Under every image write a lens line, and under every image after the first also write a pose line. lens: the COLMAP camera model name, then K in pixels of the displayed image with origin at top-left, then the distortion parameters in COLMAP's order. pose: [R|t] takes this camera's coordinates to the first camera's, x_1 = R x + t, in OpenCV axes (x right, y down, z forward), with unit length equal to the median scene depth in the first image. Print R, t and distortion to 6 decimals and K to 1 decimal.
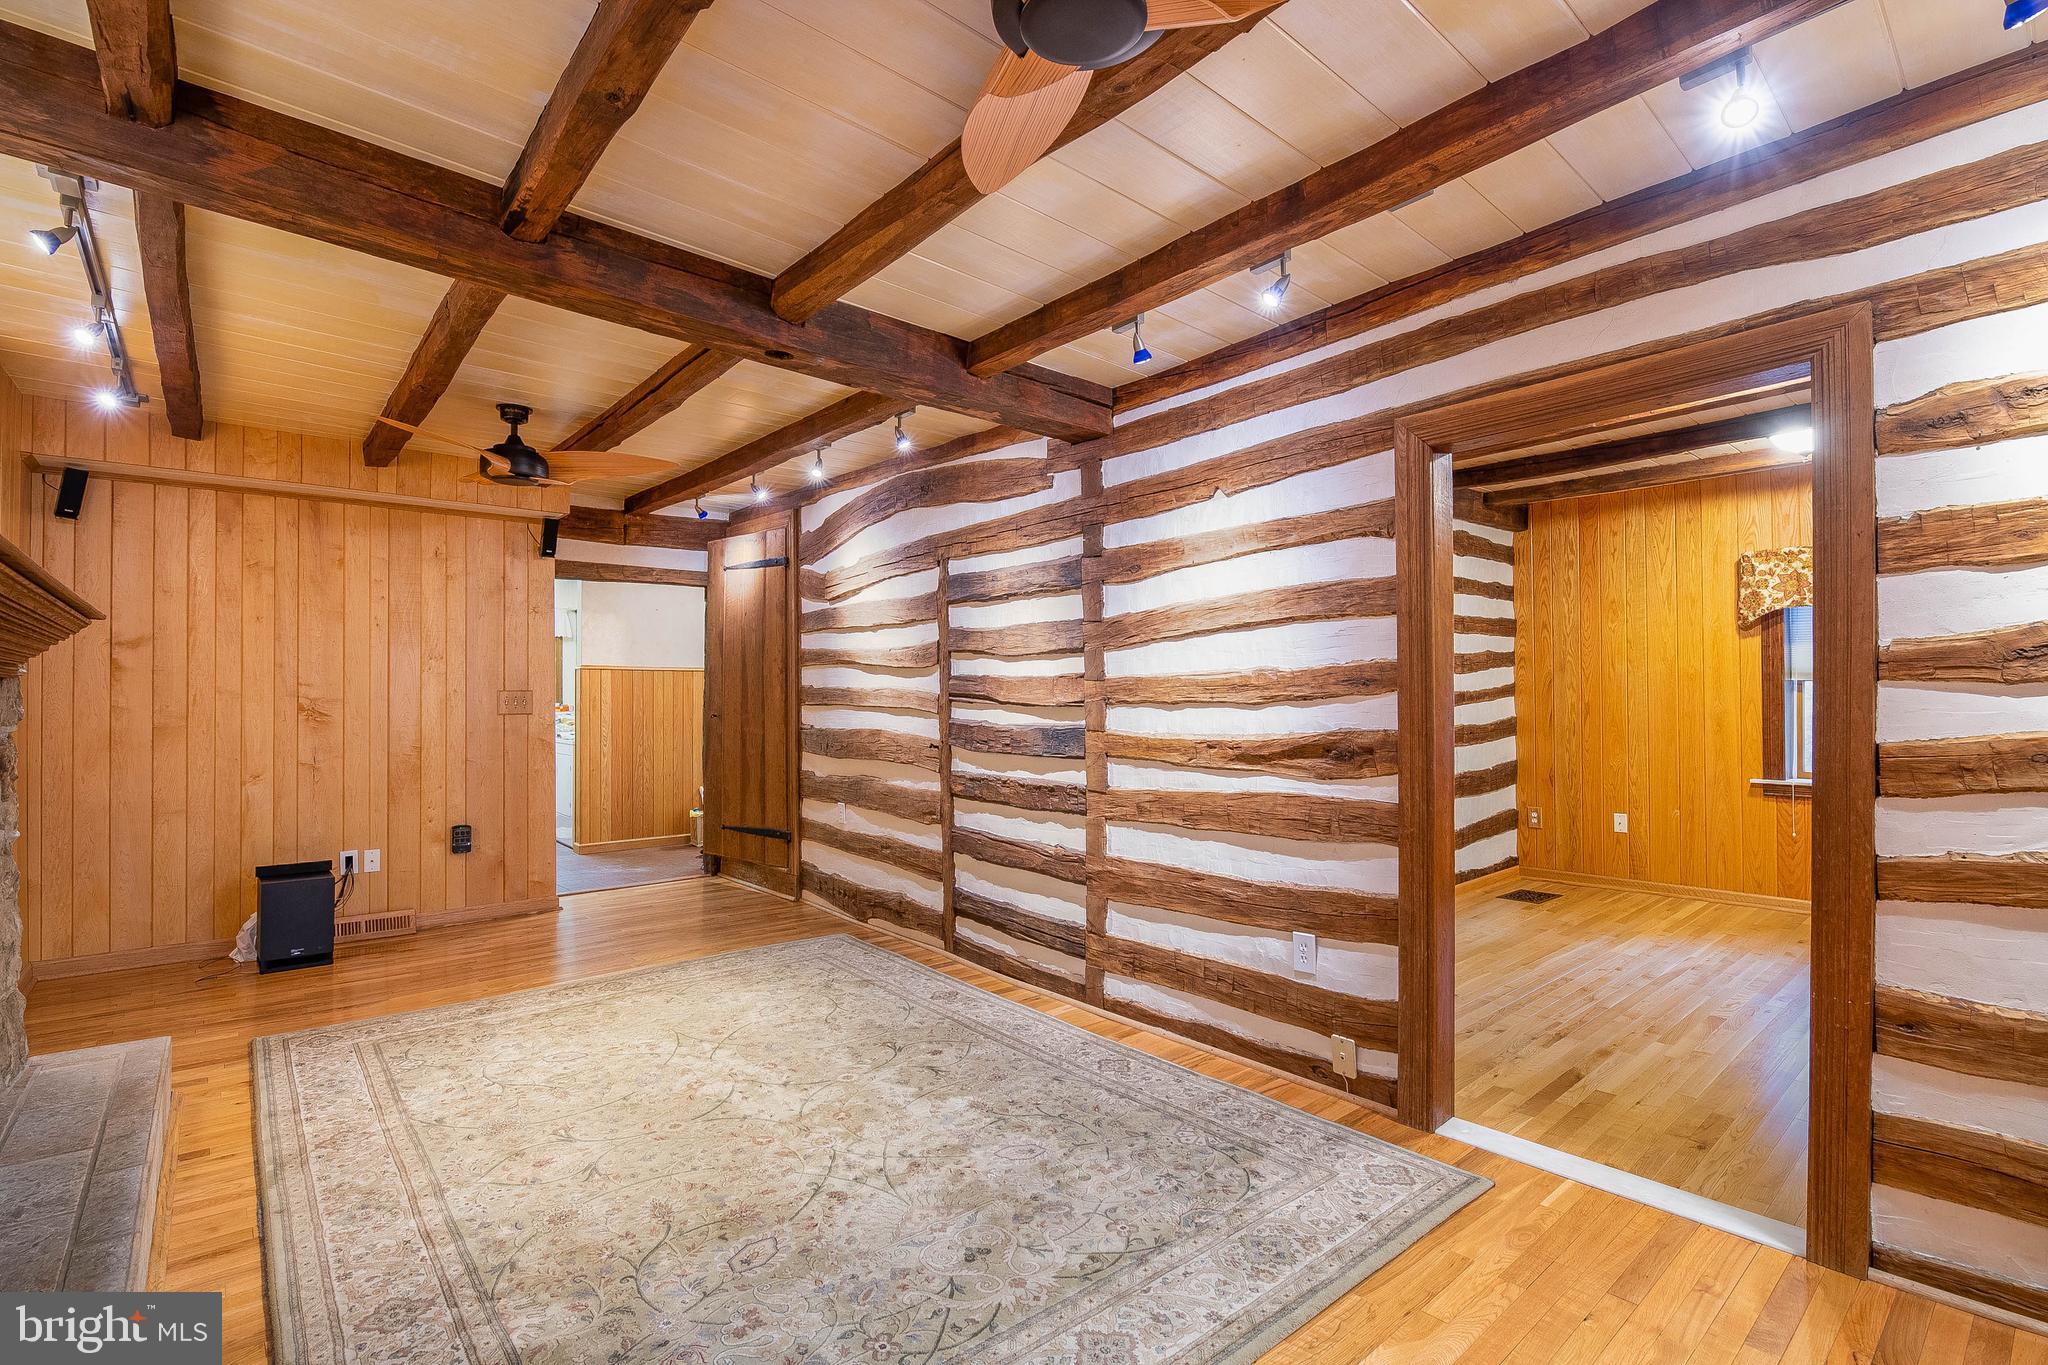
lens RADIAL K [[942.9, 0, 1025.1], [0, 942.9, 681.6], [0, 0, 1]] dist [-0.000137, -0.000946]
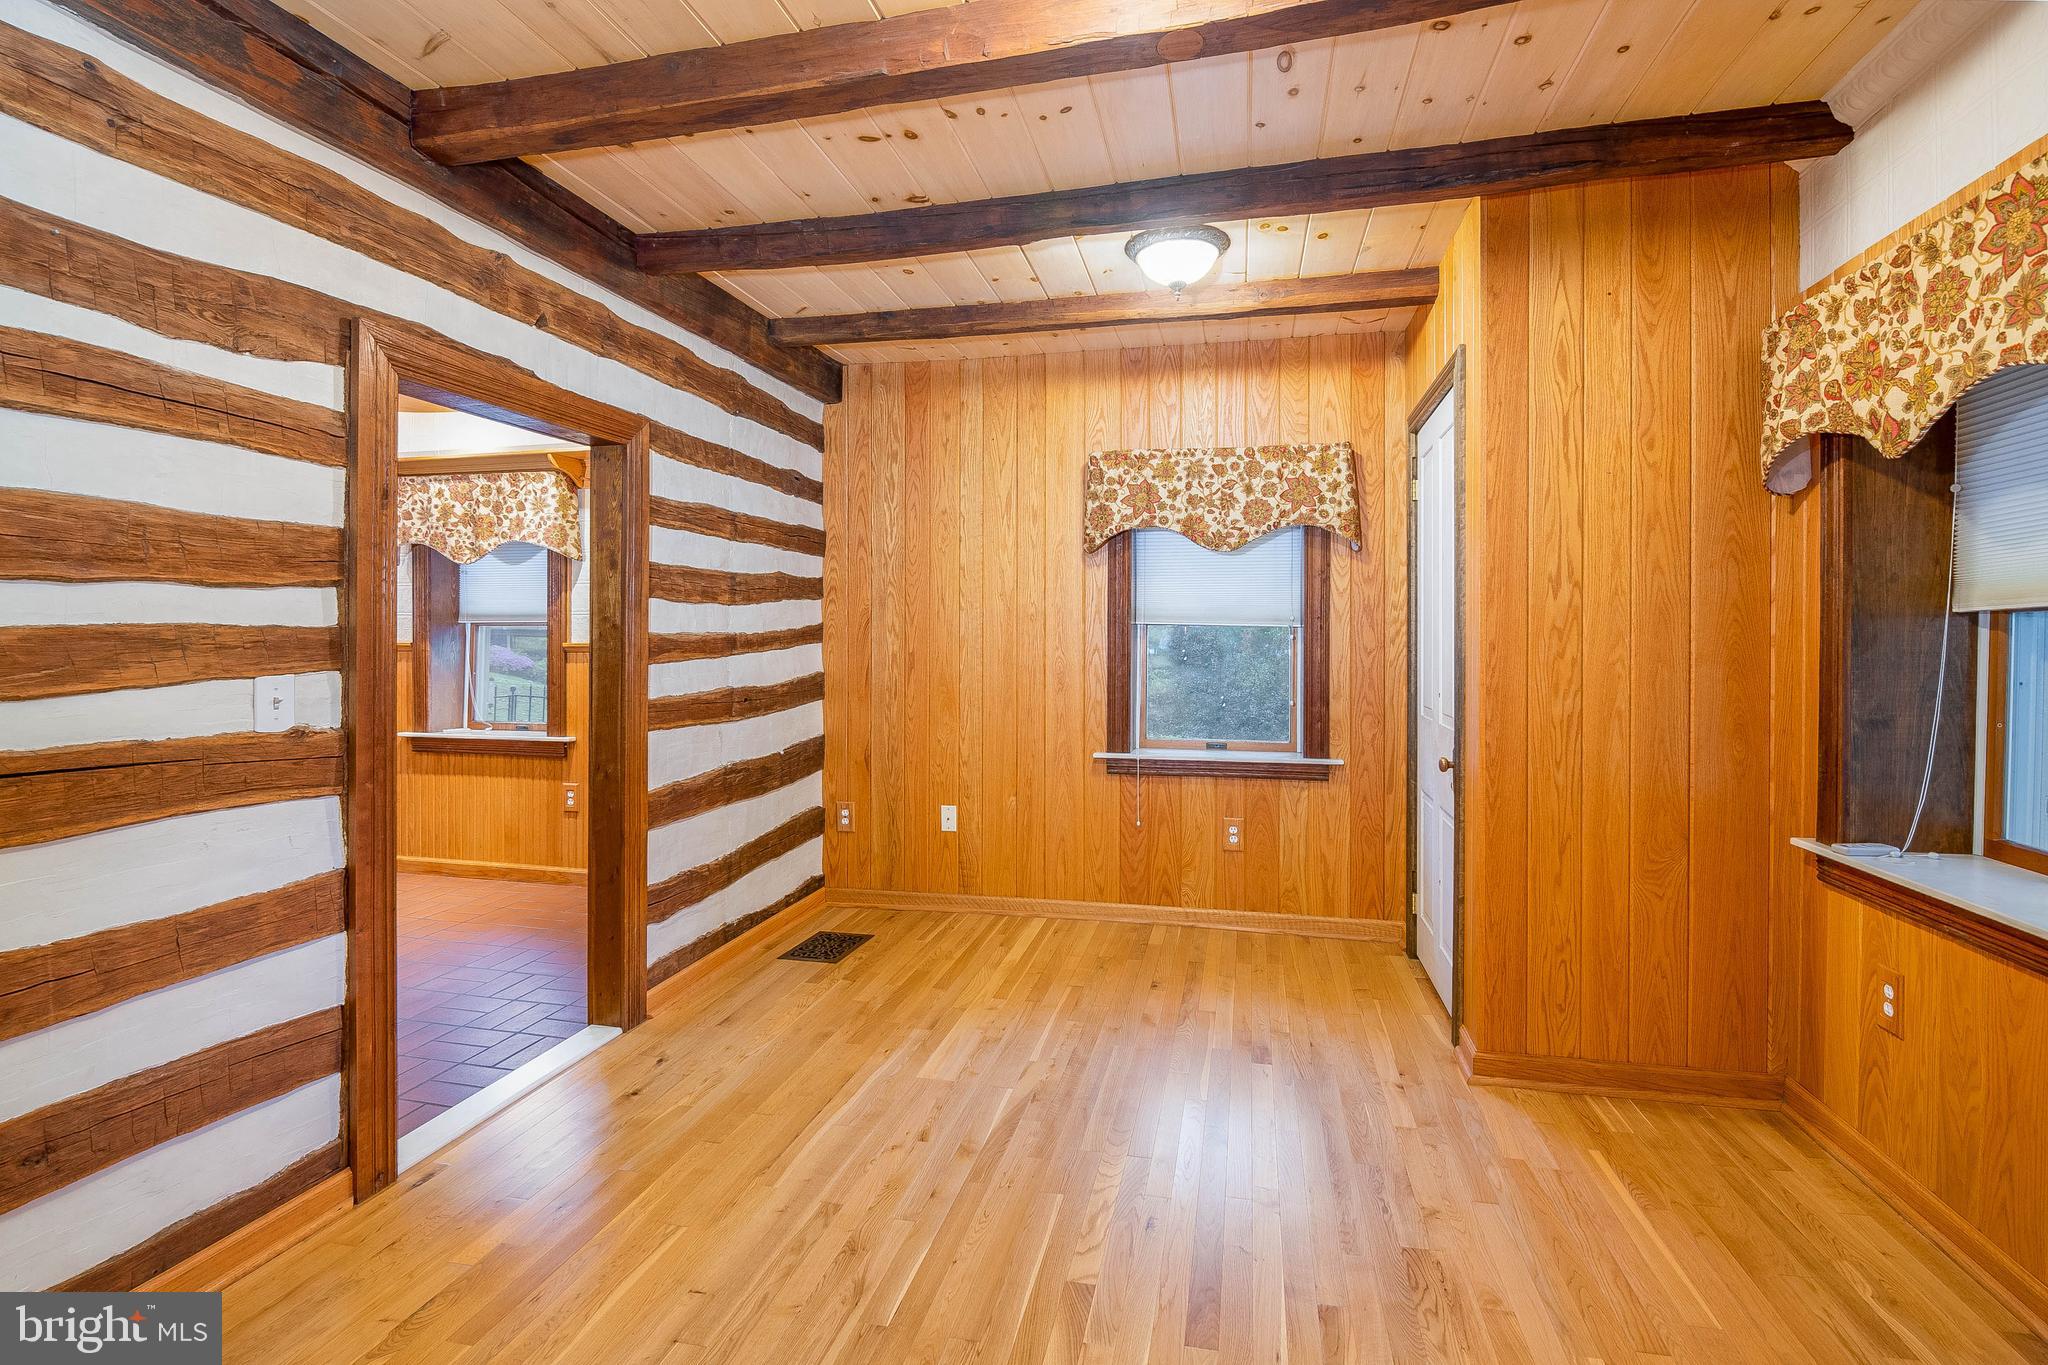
lens RADIAL K [[942.9, 0, 1020.9], [0, 942.9, 665.2], [0, 0, 1]] dist [-0.000137, -0.000946]
pose [[0.817503, -0.006189, 0.575891, 0.270534], [-0.014361, 0.999412, 0.031126, 0.009268], [-0.575745, -0.033716, 0.816934, 0.395401]]
